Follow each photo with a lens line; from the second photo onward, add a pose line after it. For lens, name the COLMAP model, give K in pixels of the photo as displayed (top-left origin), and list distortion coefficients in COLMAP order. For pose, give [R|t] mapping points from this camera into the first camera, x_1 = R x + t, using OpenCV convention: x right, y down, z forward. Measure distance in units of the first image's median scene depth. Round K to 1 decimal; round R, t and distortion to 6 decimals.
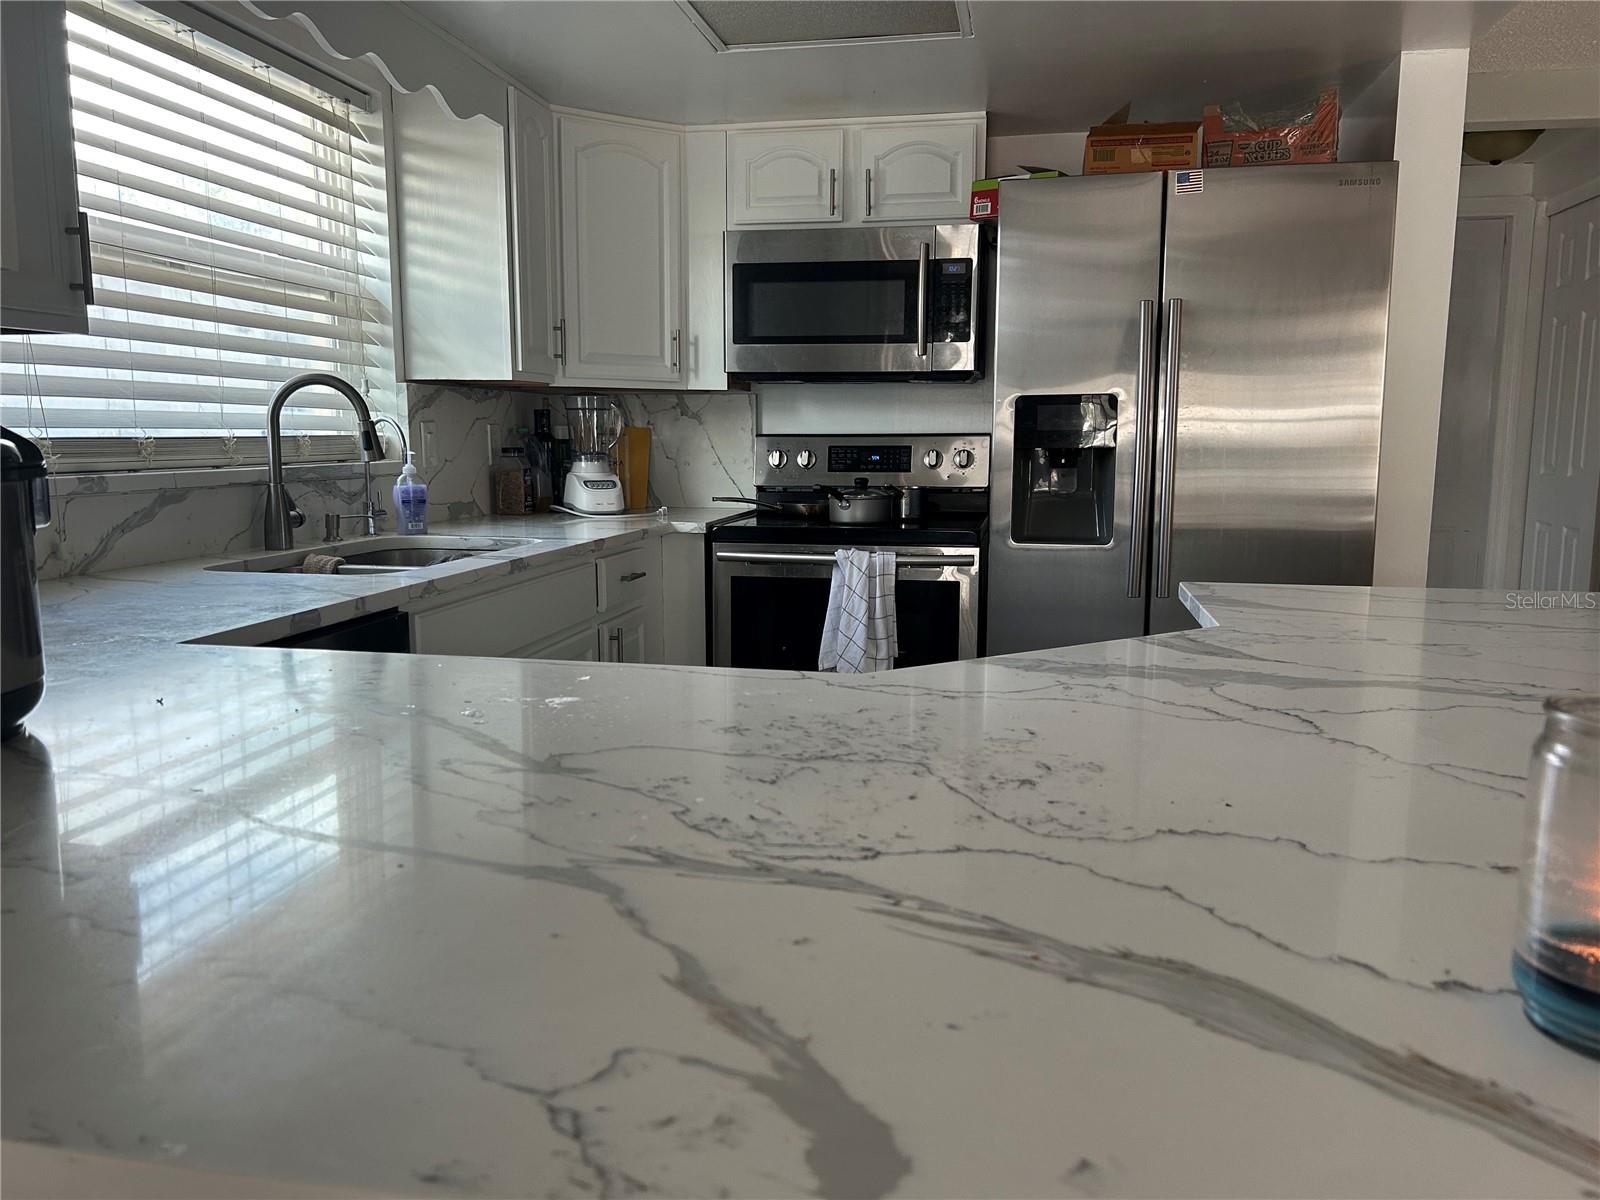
lens RADIAL K [[1210.2, 0, 802.2], [0, 1210.2, 601.1], [0, 0, 1]] dist [0.006512, -0.003312]
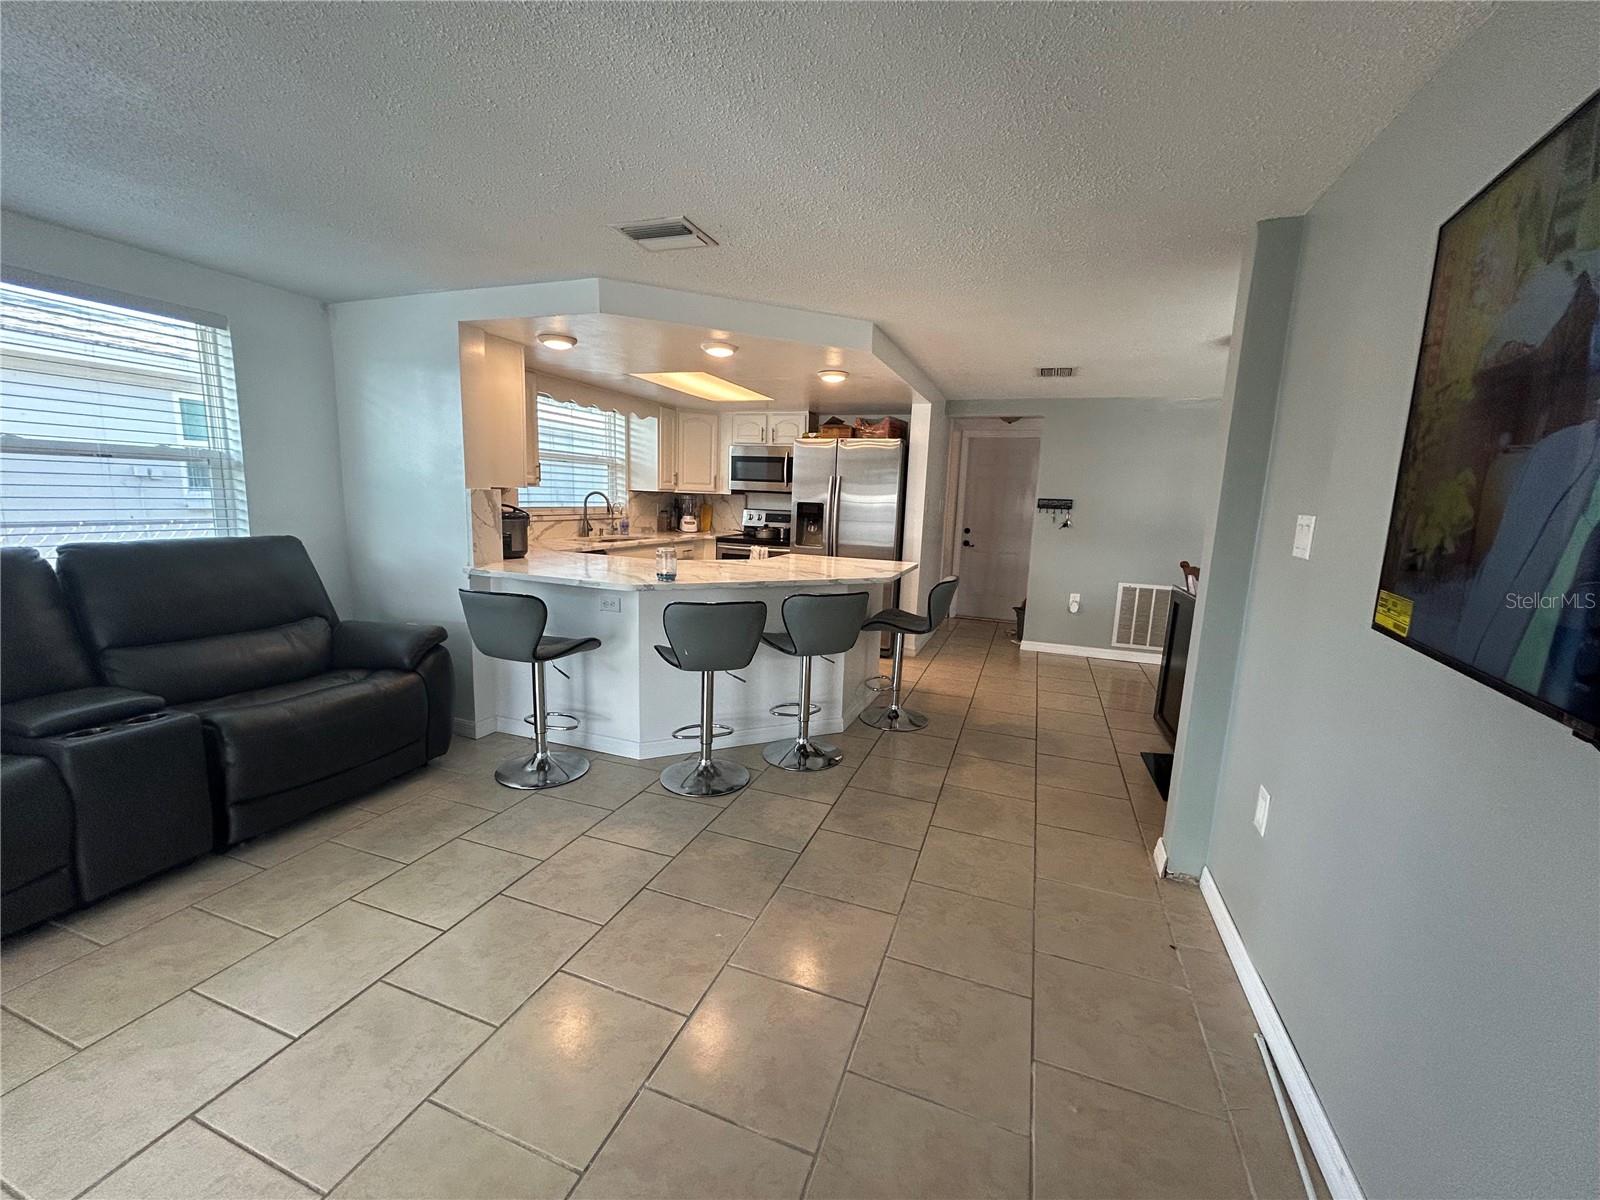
lens RADIAL K [[644.4, 0, 809.5], [0, 644.4, 604.4], [0, 0, 1]] dist [-0.000778, 0.000290]
pose [[0.987387, 0.059696, -0.146640, 0.445868], [-0.055632, 0.997949, 0.031663, 0.051106], [0.148229, -0.023106, 0.988683, -0.704743]]
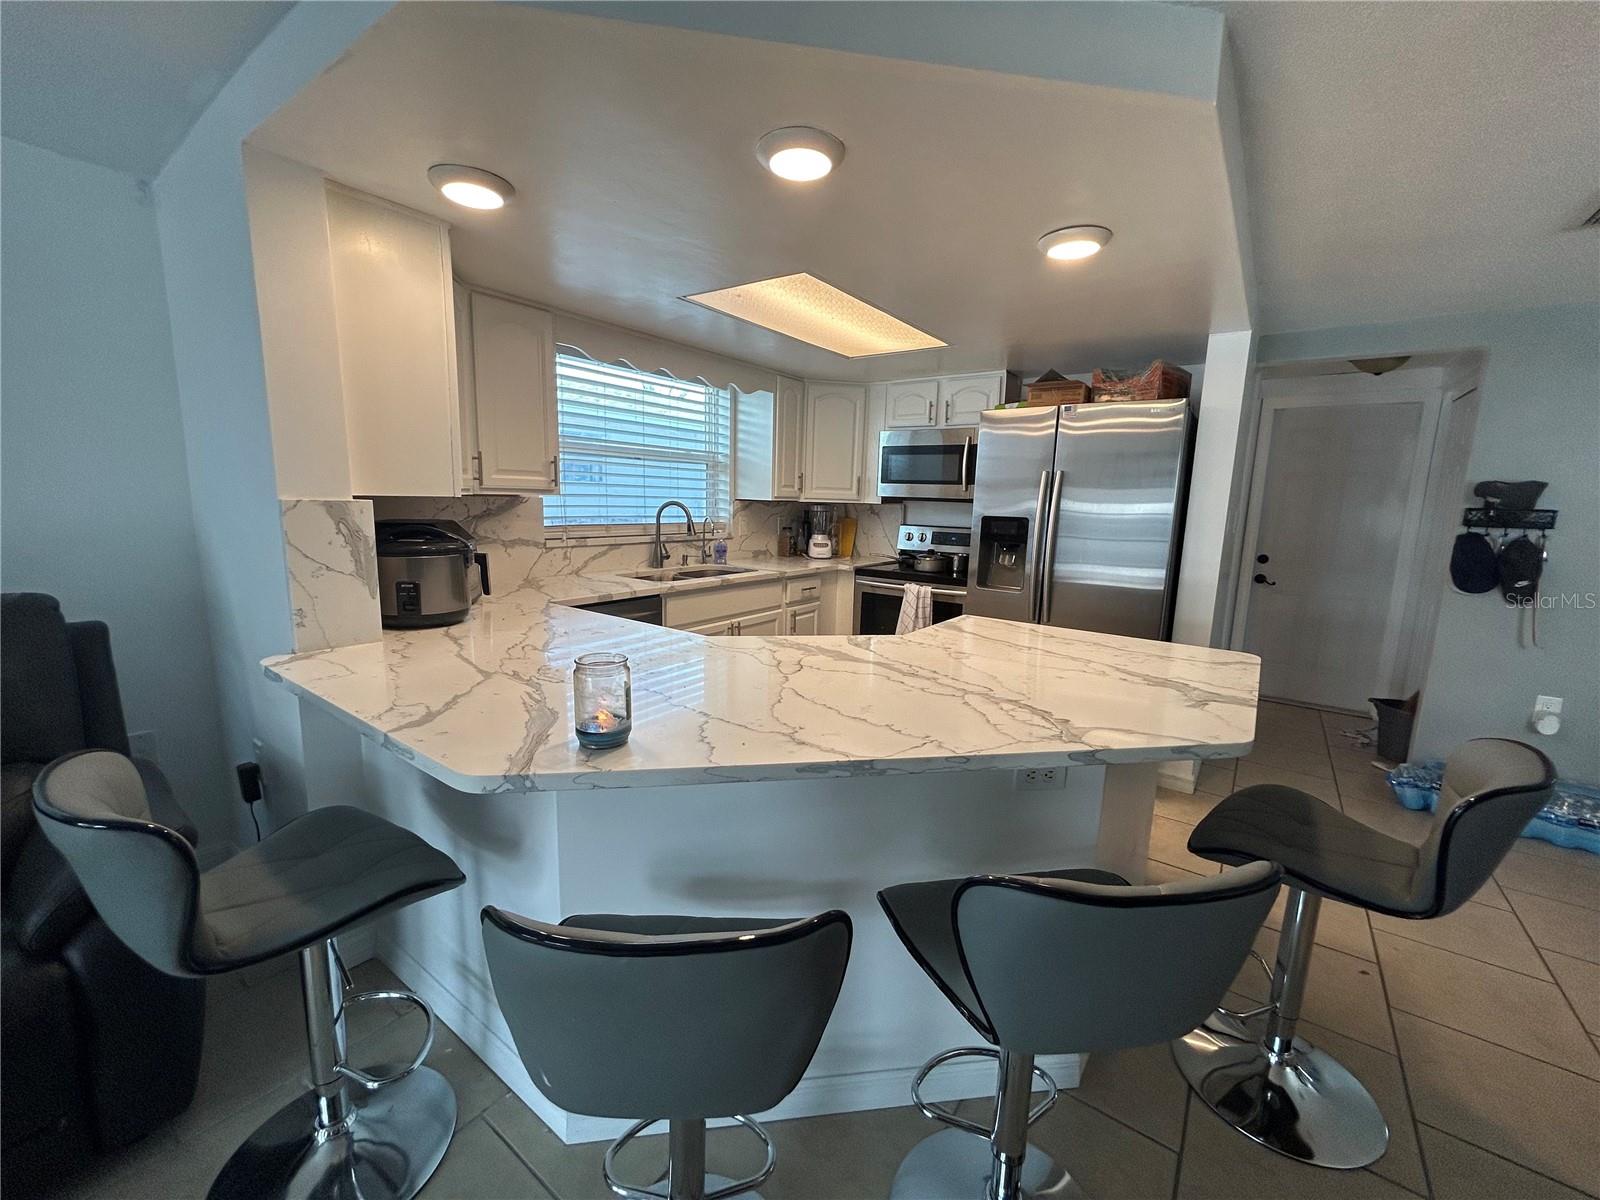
lens RADIAL K [[644.4, 0, 806.7], [0, 644.4, 598.1], [0, 0, 1]] dist [-0.000778, 0.000290]
pose [[0.905516, 0.088874, -0.414900, 0.338262], [-0.084030, 0.996013, 0.029957, -0.035610], [0.415908, 0.007738, 0.909374, -0.098873]]
